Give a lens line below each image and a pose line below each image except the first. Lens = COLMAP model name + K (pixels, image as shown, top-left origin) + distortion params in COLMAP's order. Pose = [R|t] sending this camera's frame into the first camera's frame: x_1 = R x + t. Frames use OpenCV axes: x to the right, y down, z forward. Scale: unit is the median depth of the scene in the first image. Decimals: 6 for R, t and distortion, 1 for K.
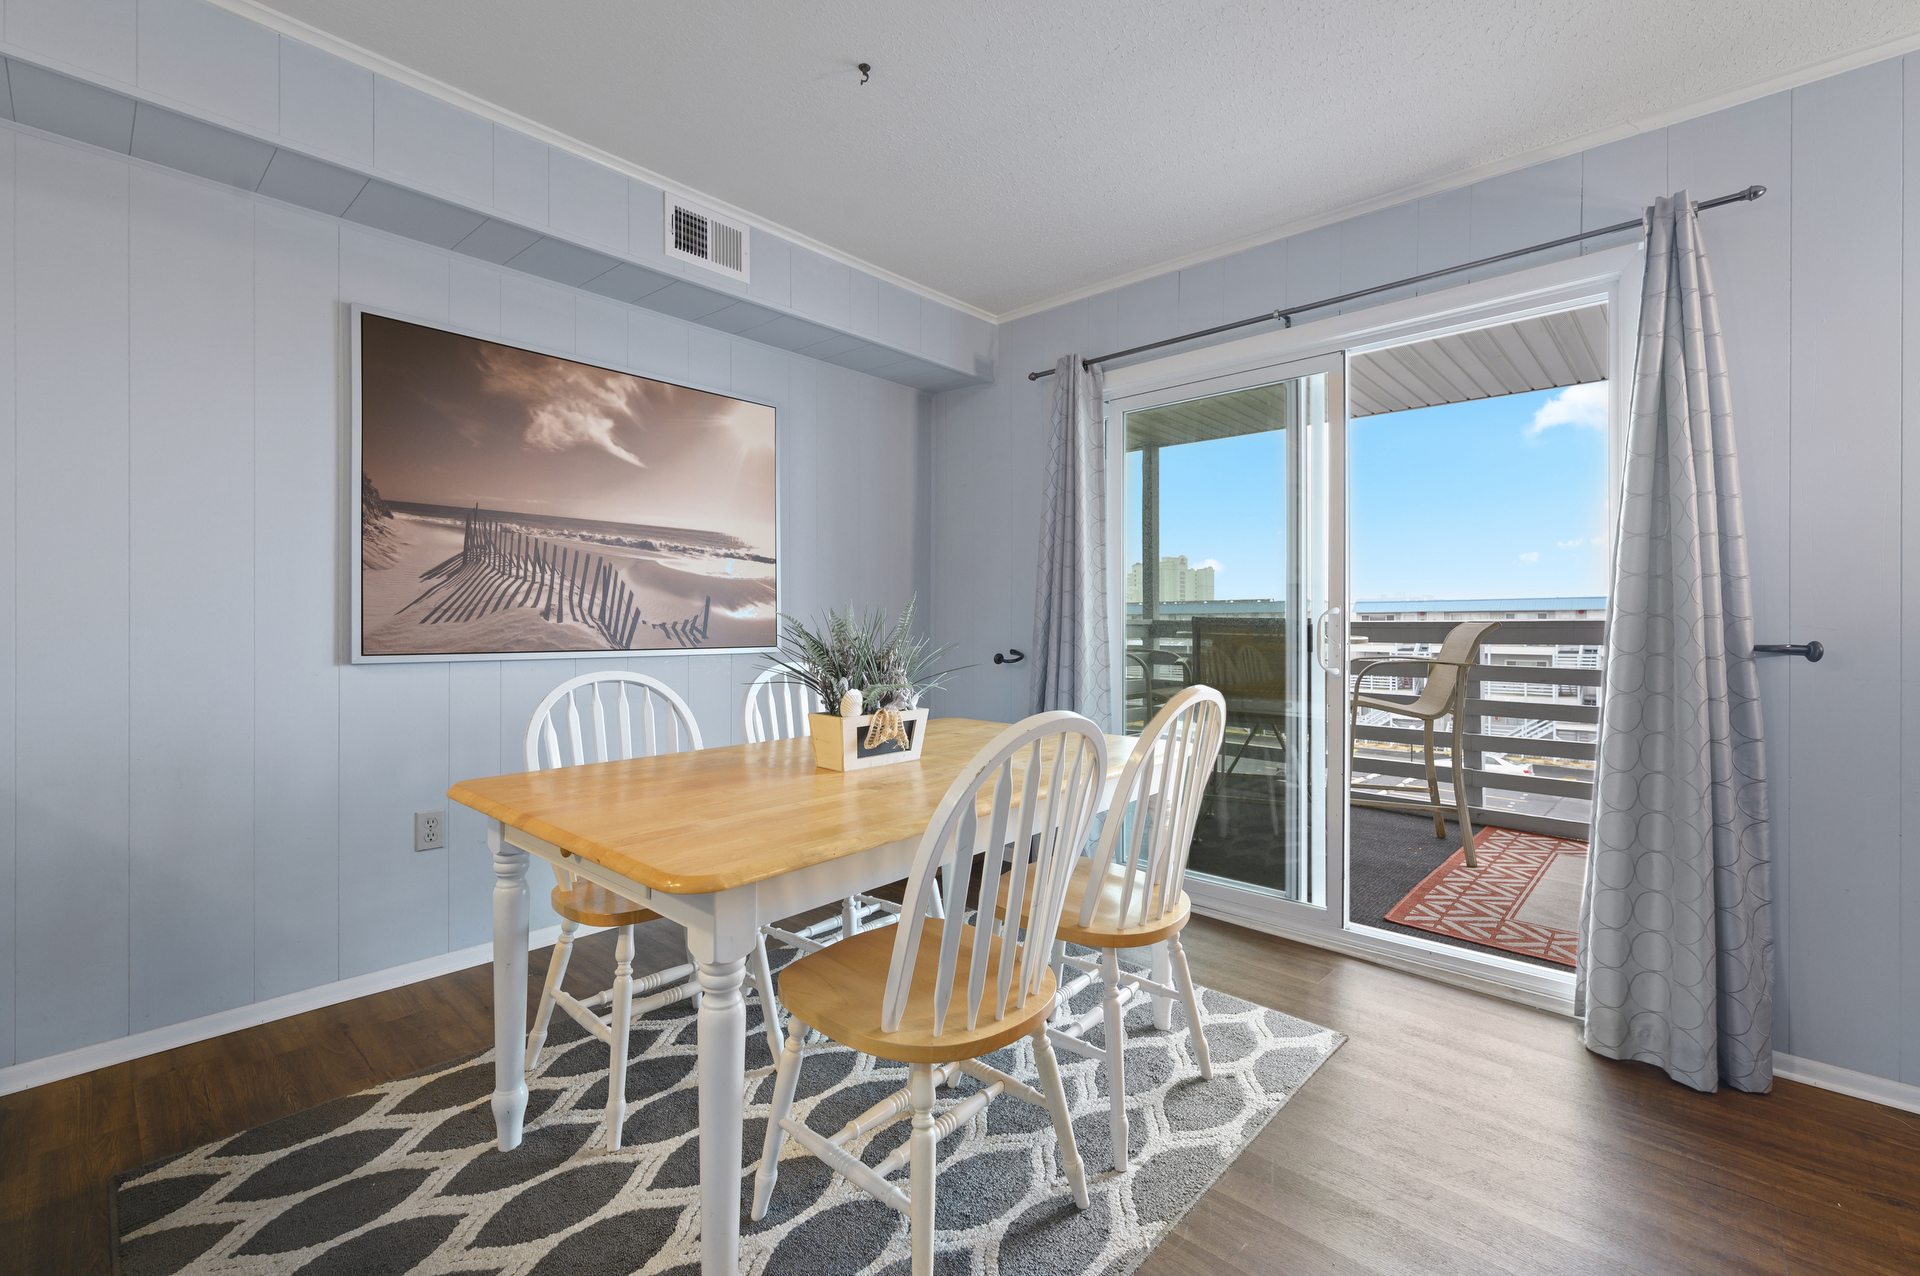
lens RADIAL K [[825.0, 0, 963.6], [0, 825.0, 623.2], [0, 0, 1]] dist [0.003040, -0.000329]
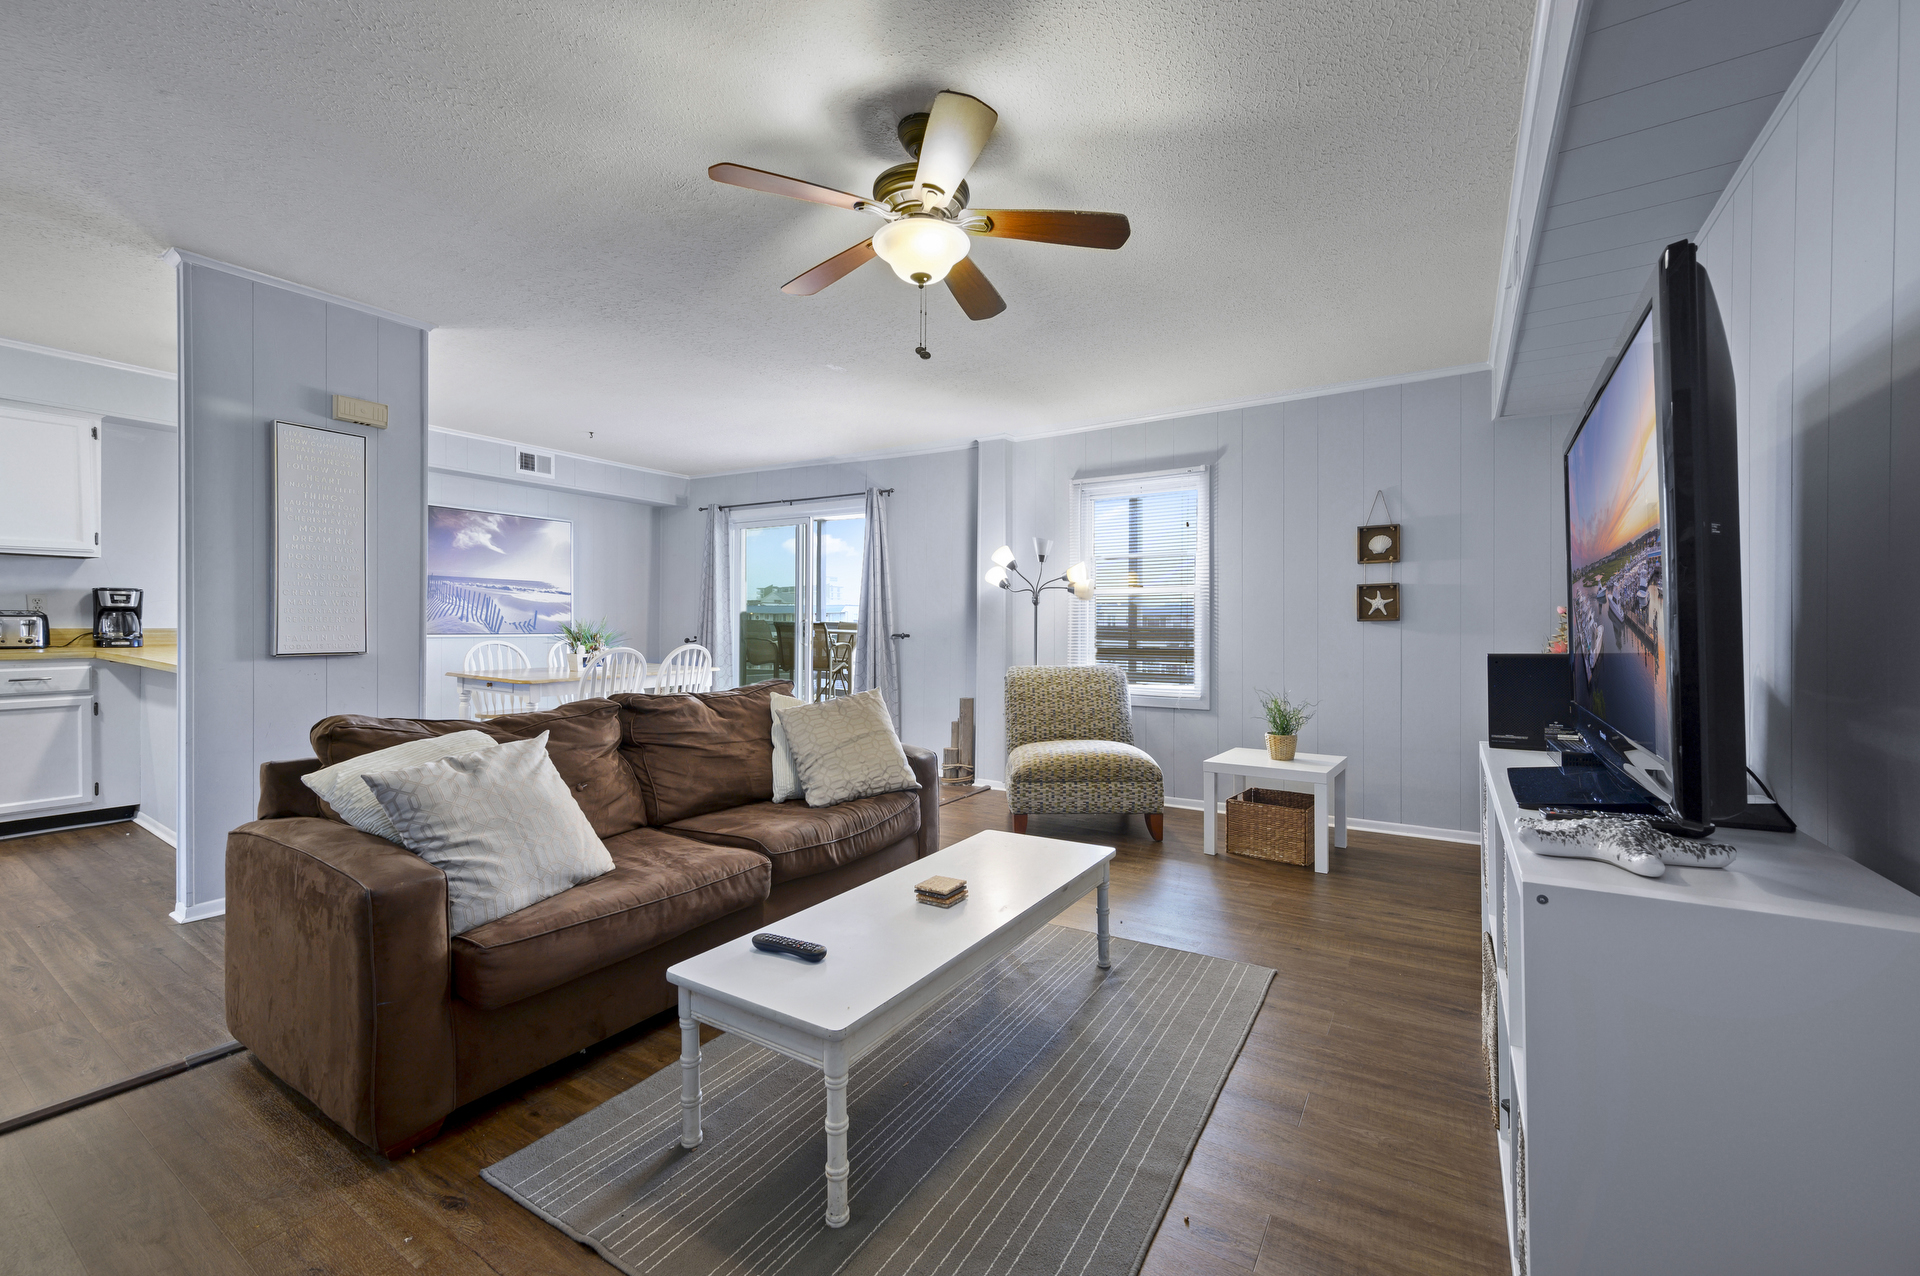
lens RADIAL K [[762.5, 0, 955.0], [0, 762.5, 632.6], [0, 0, 1]] dist [-0.002030, 0.000079]
pose [[0.983592, 0.007967, 0.180234, 0.480202], [-0.010746, 0.999838, 0.014447, -0.016381], [-0.180090, -0.016147, 0.983518, -1.363437]]
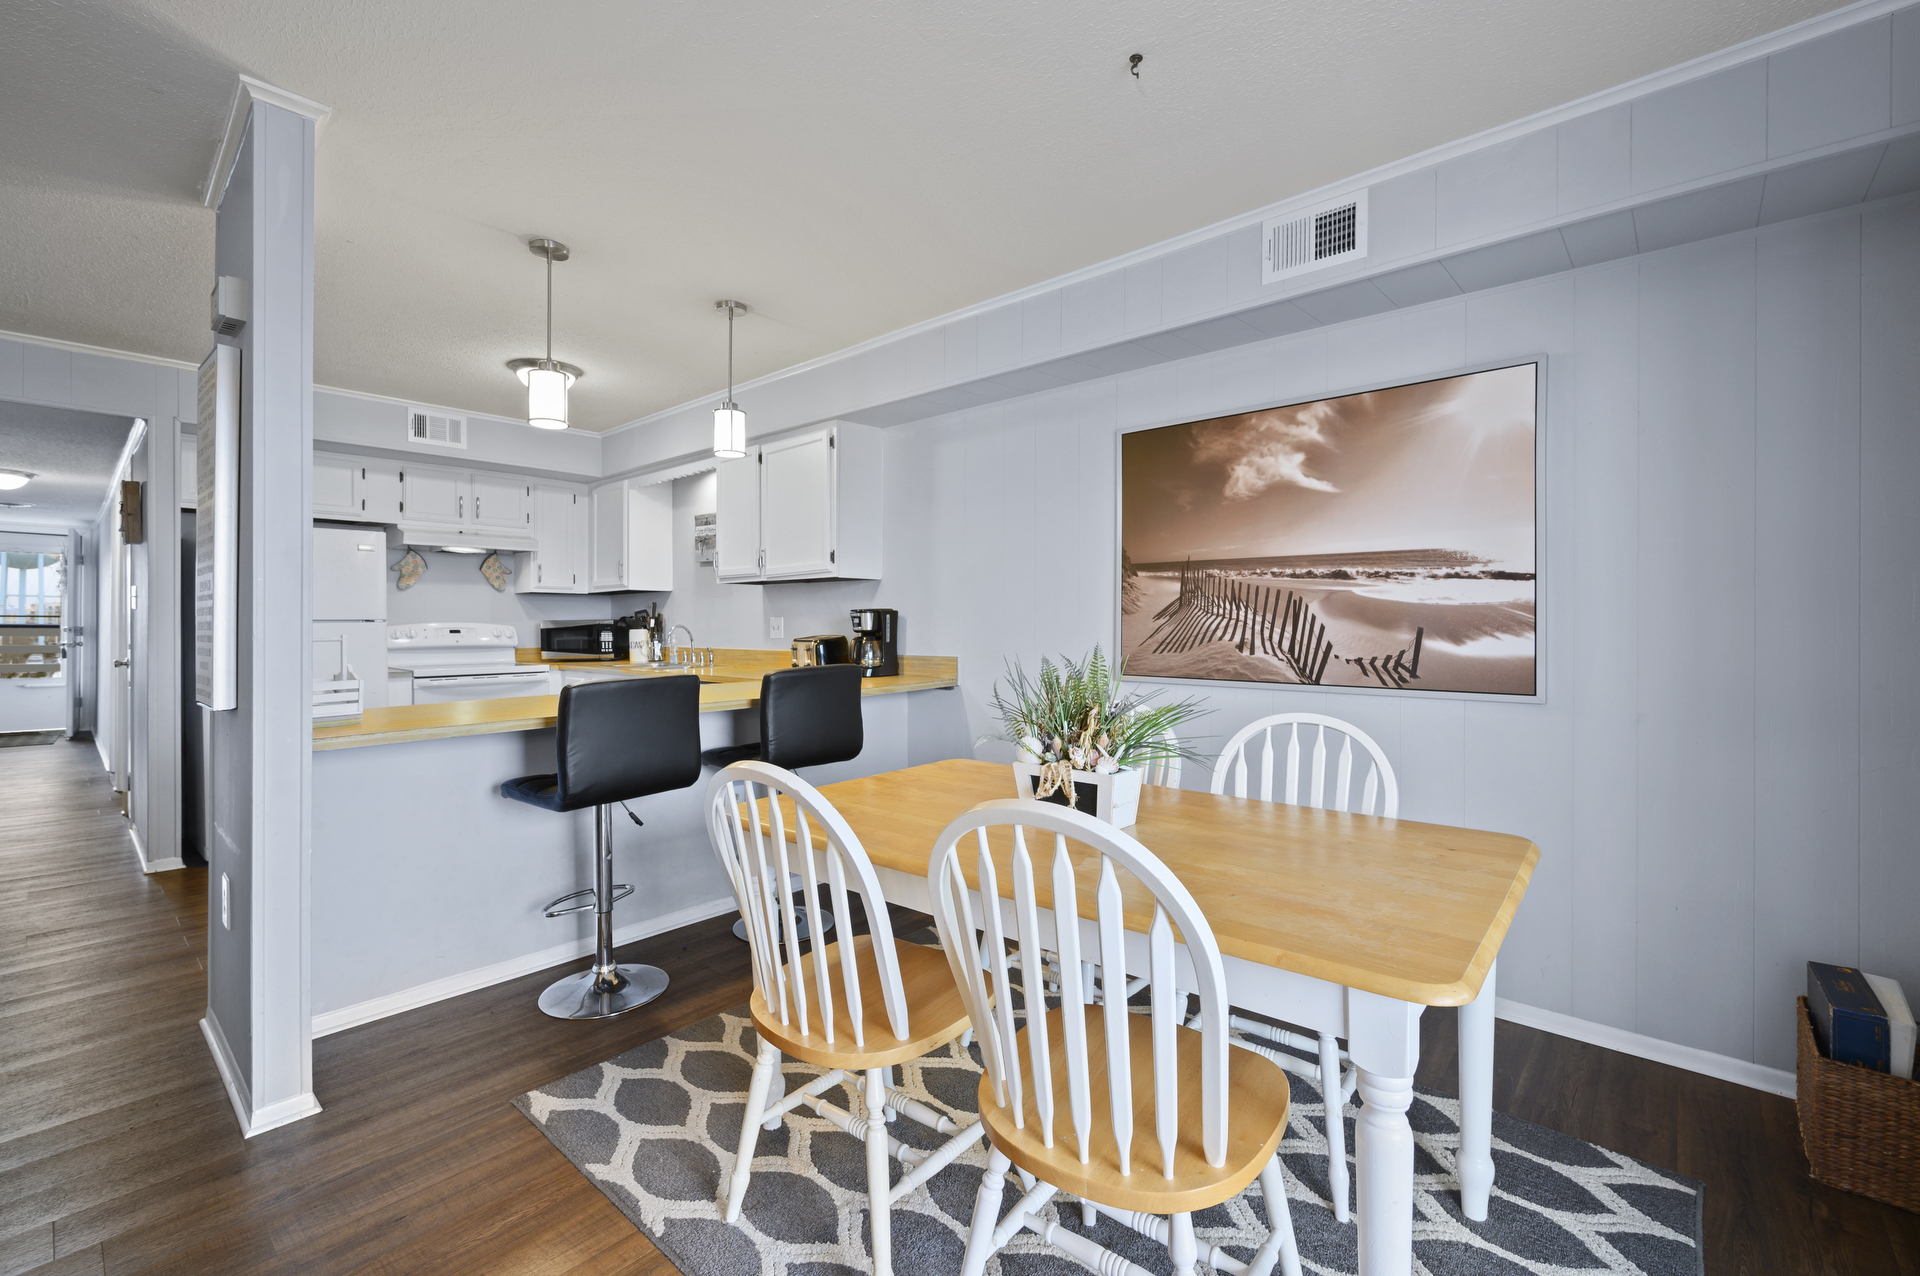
lens RADIAL K [[825.0, 0, 967.8], [0, 825.0, 626.4], [0, 0, 1]] dist [0.003040, -0.000329]
pose [[0.015762, 0.000394, -0.999876, 0.576073], [-0.002408, 0.999997, 0.000356, -0.036730], [0.999873, 0.002402, 0.015763, 0.591576]]
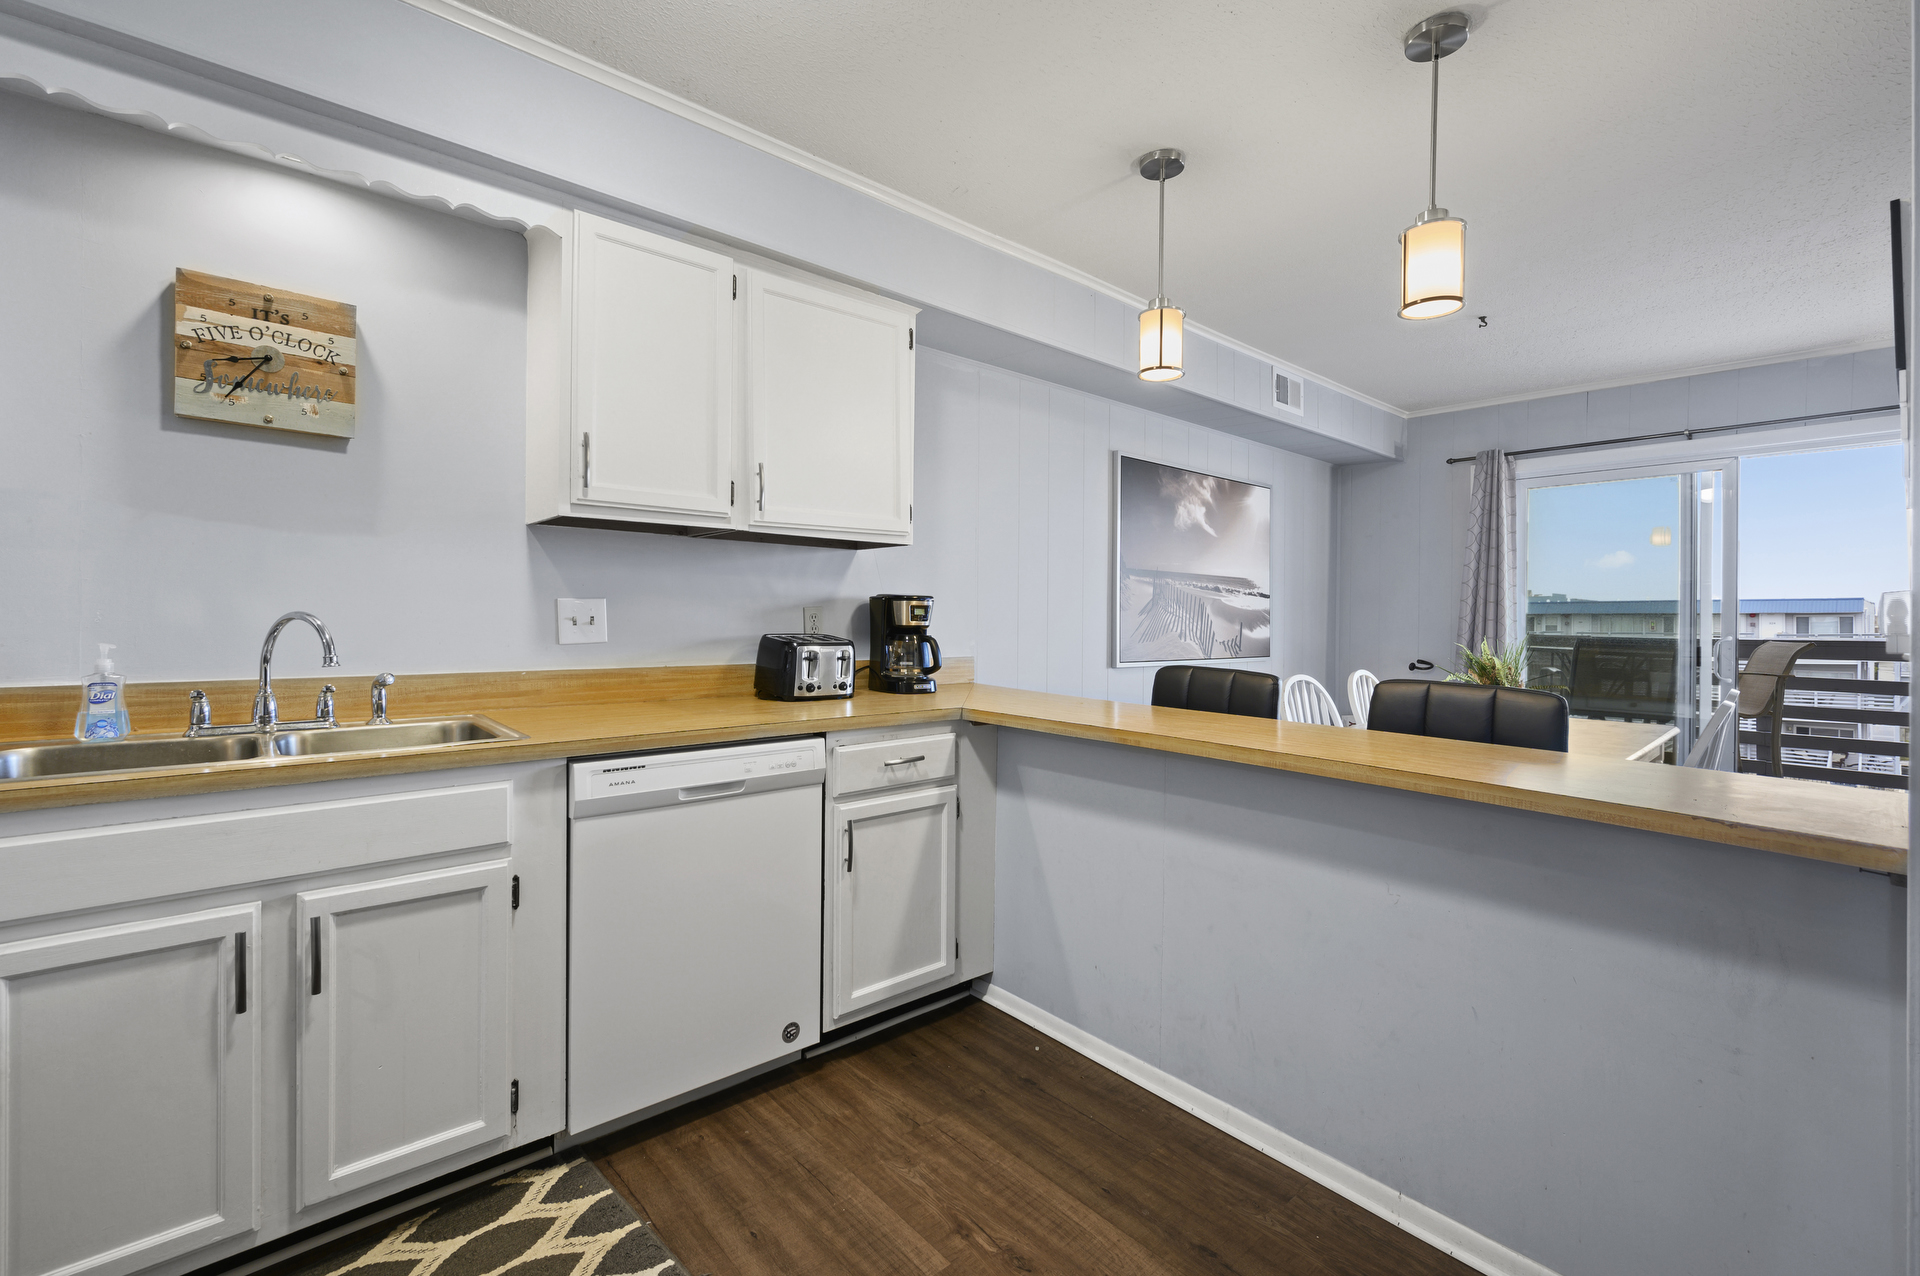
lens RADIAL K [[825.0, 0, 958.2], [0, 825.0, 622.2], [0, 0, 1]] dist [0.003040, -0.000329]
pose [[0.993787, 0.008176, -0.110996, -0.720433], [-0.007979, 0.999966, 0.002220, -0.035632], [0.111011, -0.001321, 0.993818, -0.566796]]
